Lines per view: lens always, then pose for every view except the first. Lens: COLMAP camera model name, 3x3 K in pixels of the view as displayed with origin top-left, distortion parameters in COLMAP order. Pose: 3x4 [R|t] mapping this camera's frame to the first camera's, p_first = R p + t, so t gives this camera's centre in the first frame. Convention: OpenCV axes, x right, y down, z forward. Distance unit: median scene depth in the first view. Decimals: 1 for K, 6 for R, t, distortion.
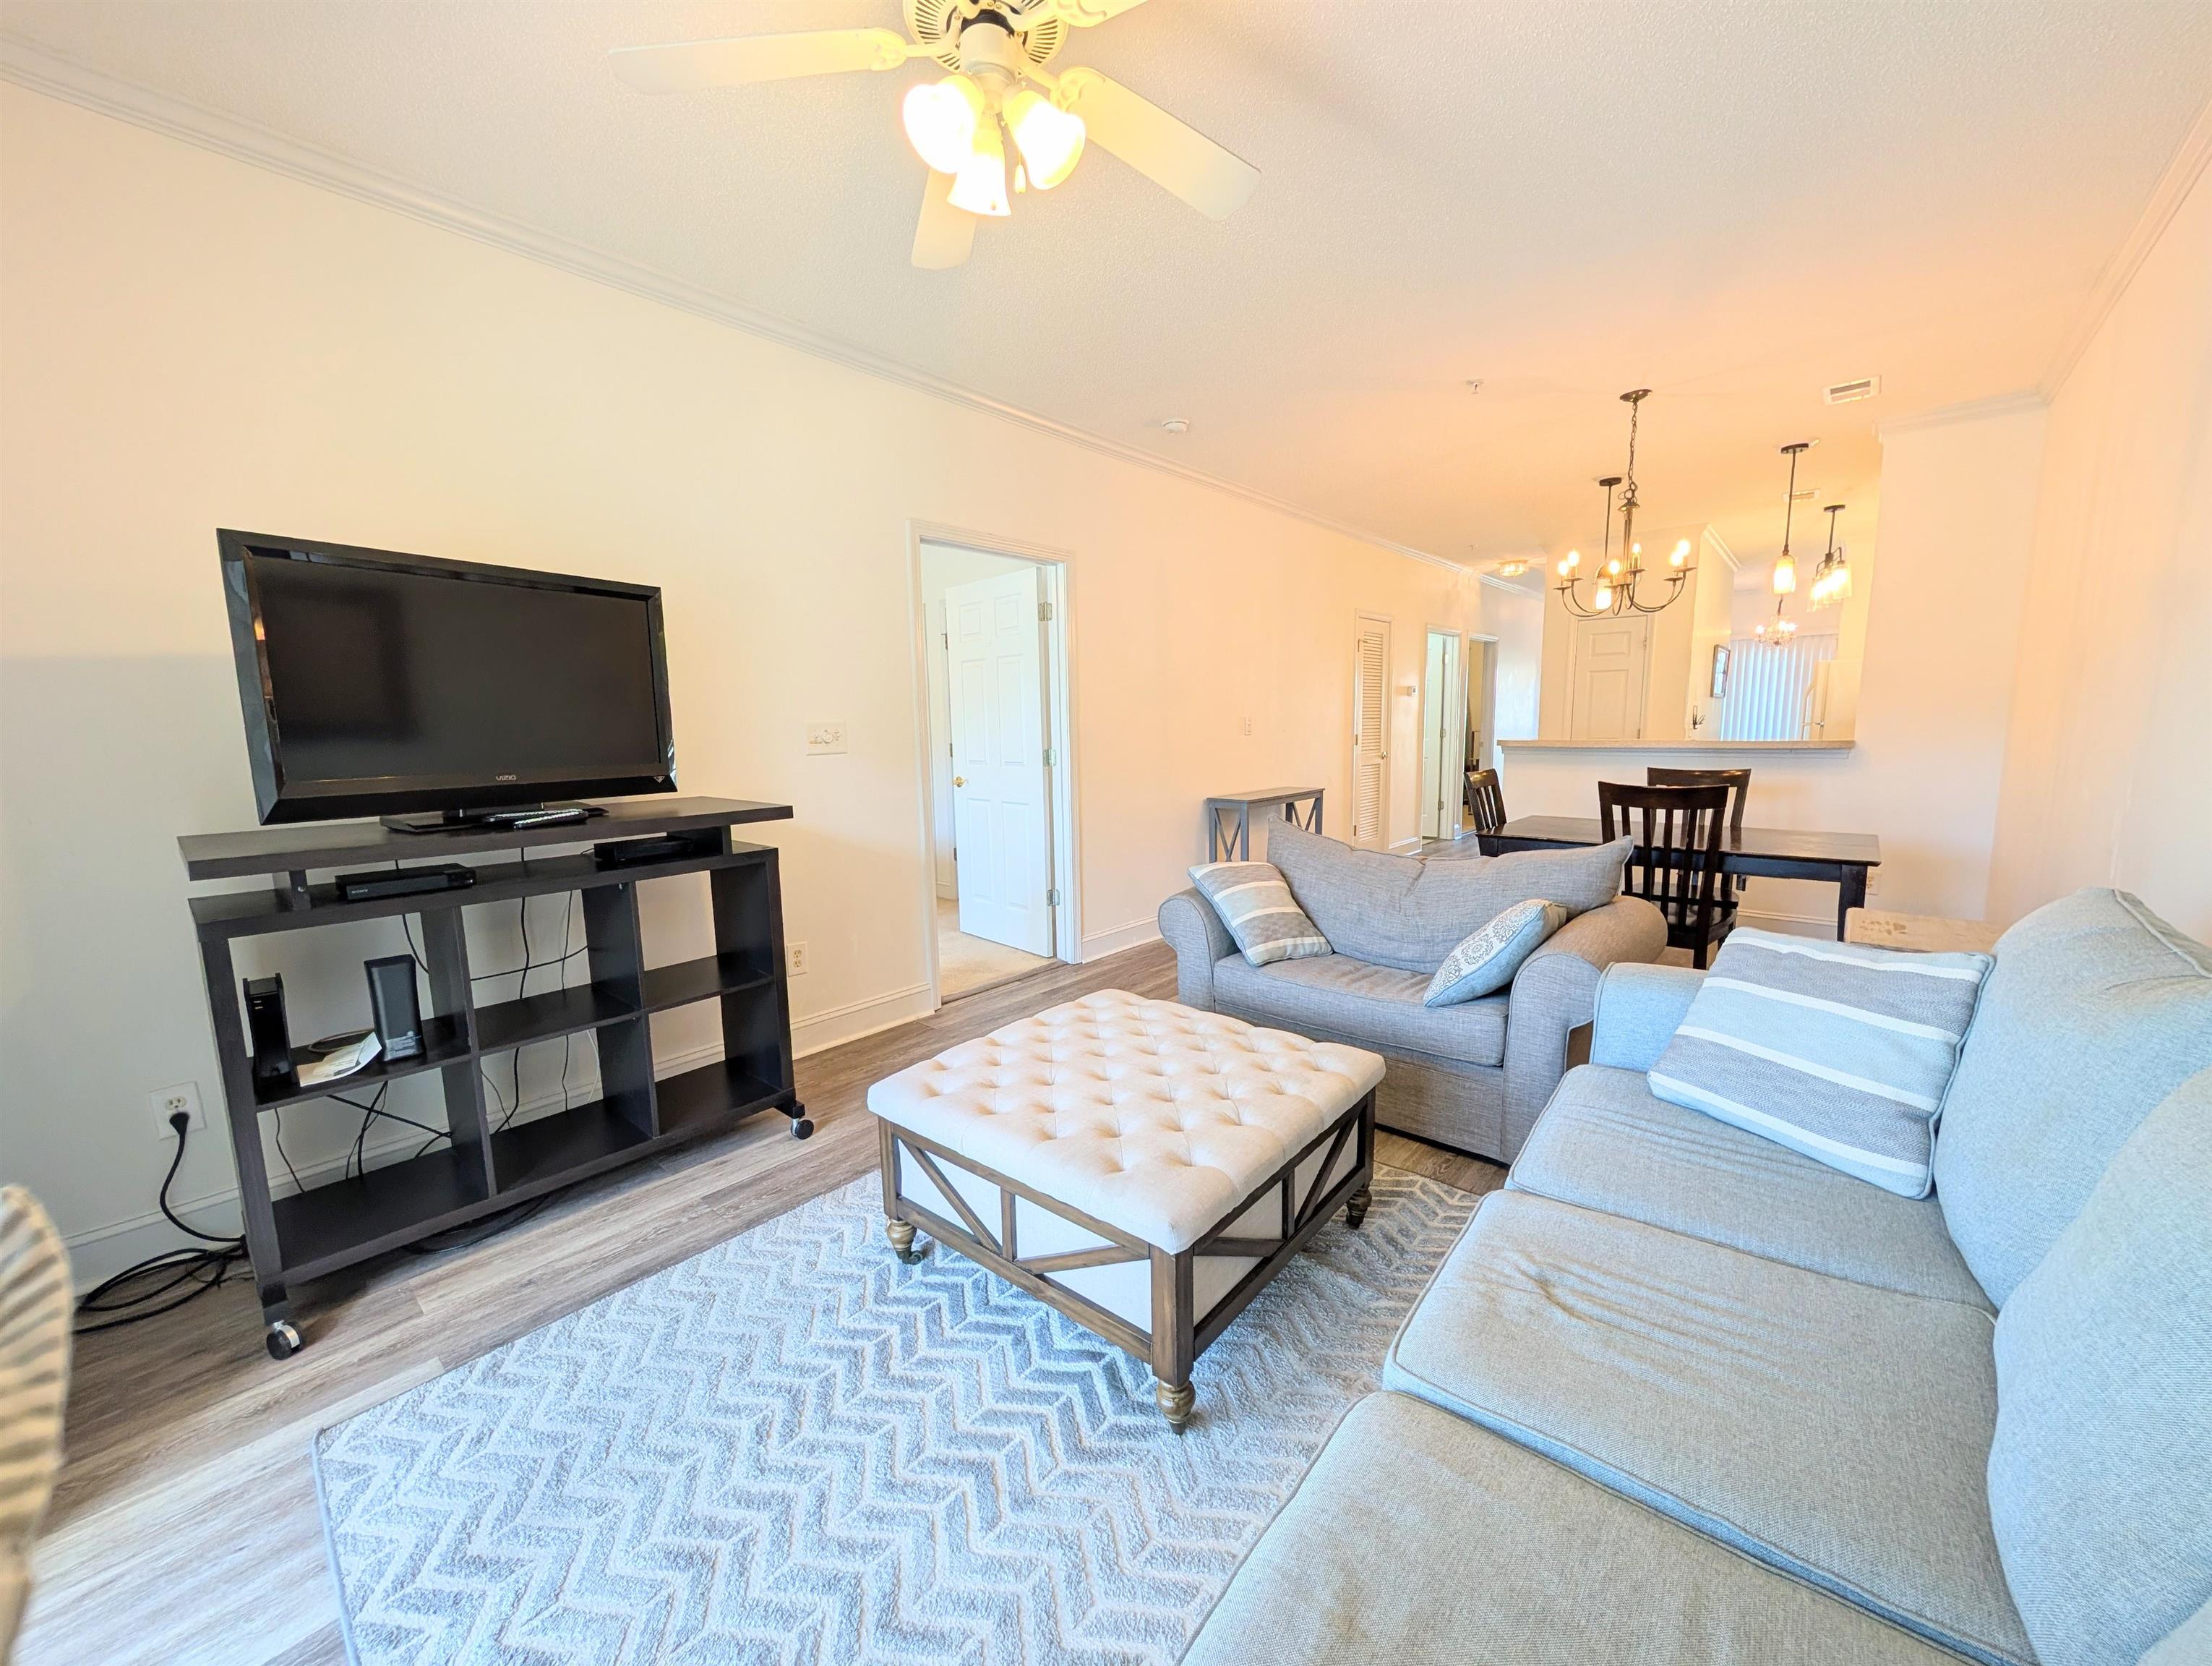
lens RADIAL K [[839.2, 0, 1106.3], [0, 839.2, 837.7], [0, 0, 1]] dist [-0.003122, 0.000719]
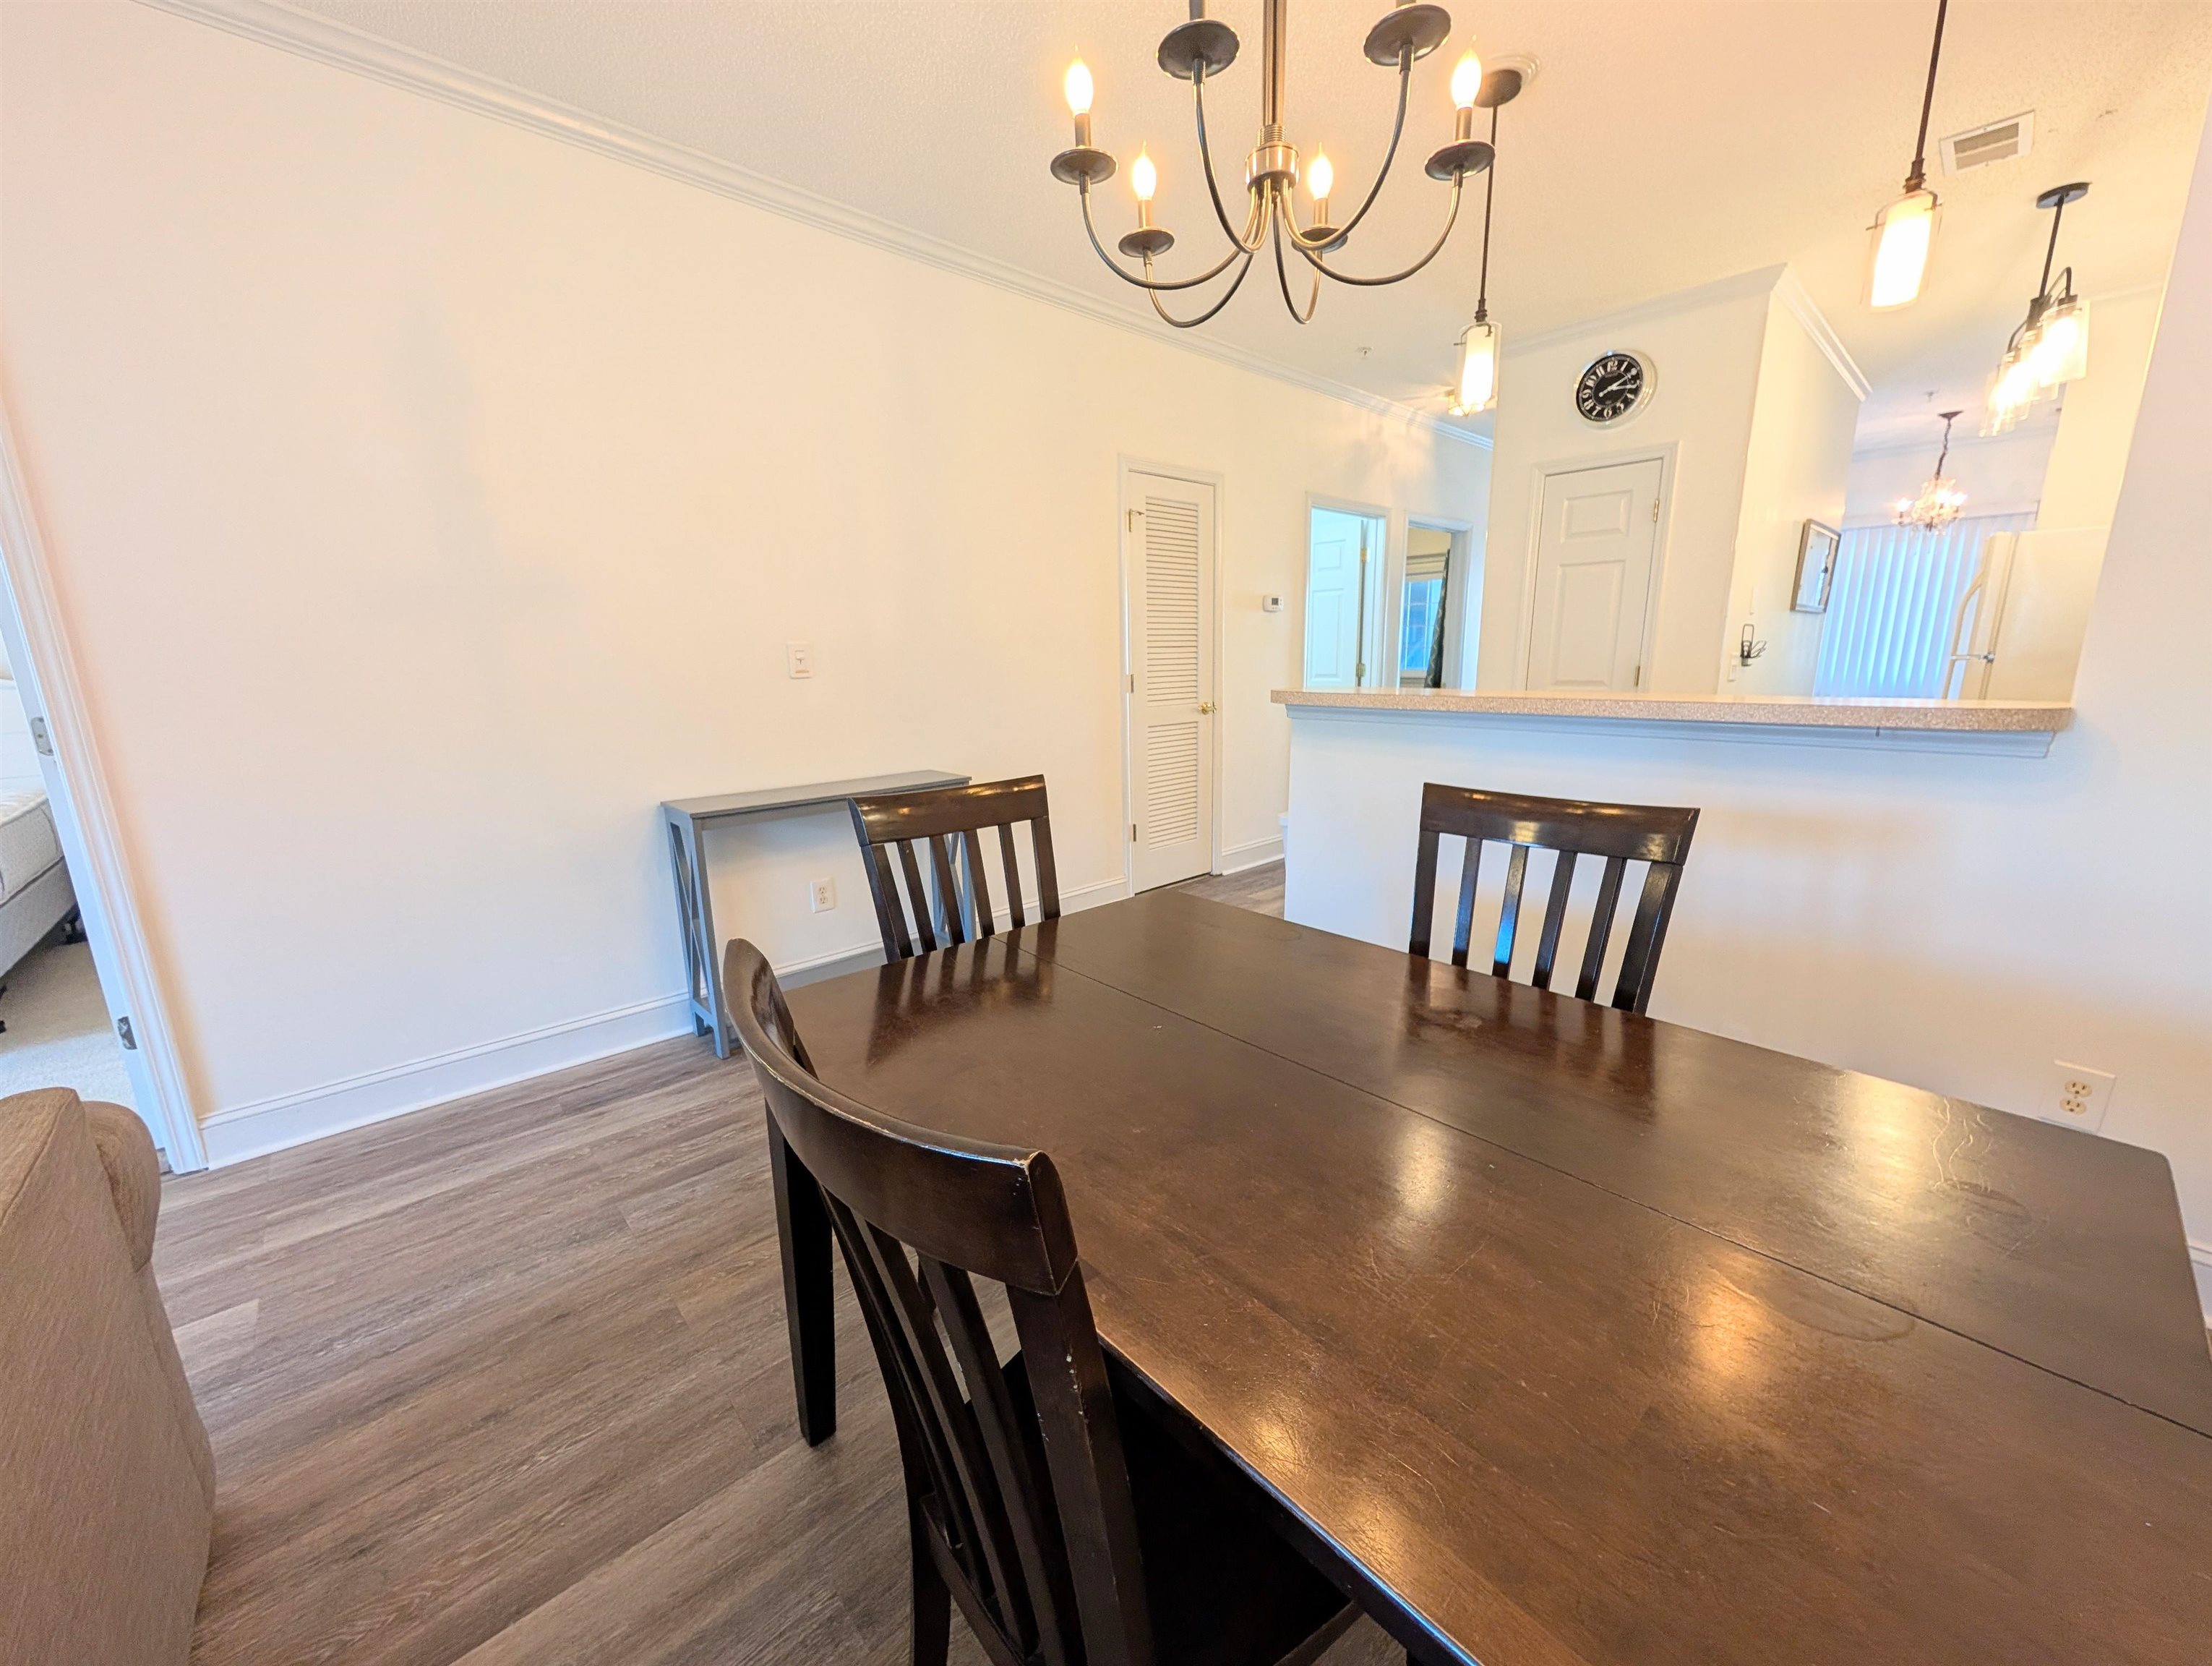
lens RADIAL K [[839.2, 0, 1108.8], [0, 839.2, 834.0], [0, 0, 1]] dist [-0.003122, 0.000719]
pose [[0.994312, 0.023672, -0.103845, 0.364398], [-0.015679, 0.996899, 0.077118, -0.058635], [0.105348, -0.075051, 0.991599, 0.416617]]
